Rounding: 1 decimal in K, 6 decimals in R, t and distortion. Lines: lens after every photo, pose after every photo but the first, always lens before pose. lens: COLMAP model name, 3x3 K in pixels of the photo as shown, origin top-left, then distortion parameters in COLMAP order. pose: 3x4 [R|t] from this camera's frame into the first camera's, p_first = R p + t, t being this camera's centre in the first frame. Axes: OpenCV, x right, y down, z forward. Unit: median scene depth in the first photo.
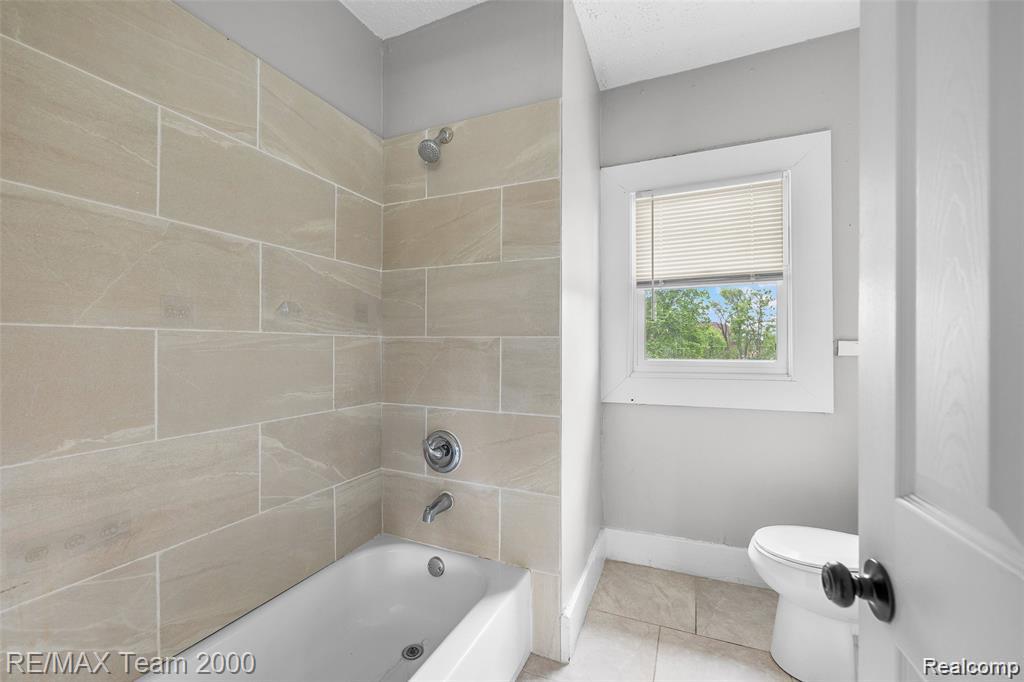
lens RADIAL K [[408.5, 0, 512.0], [0, 408.5, 341.0], [0, 0, 1]] dist [-0.000209, 0.000089]
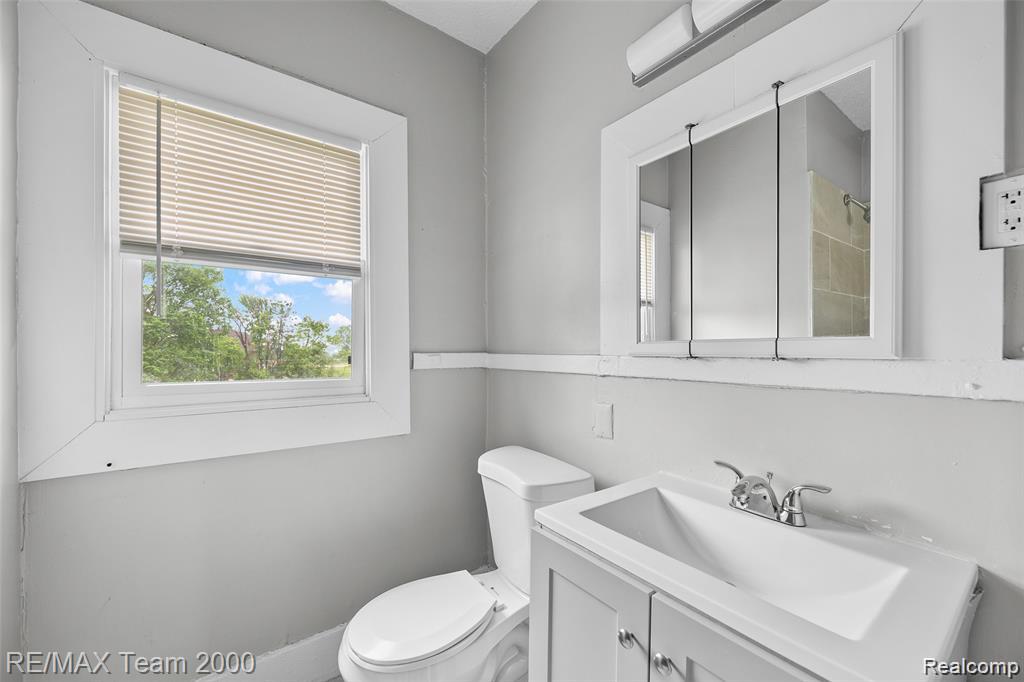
lens RADIAL K [[407.5, 0, 511.6], [0, 407.5, 352.3], [0, 0, 1]] dist [-0.000812, 0.000049]
pose [[0.493774, -0.000278, 0.869590, 0.101260], [-0.004530, 0.999986, 0.002892, -0.004167], [-0.869578, -0.005367, 0.493766, 0.312714]]
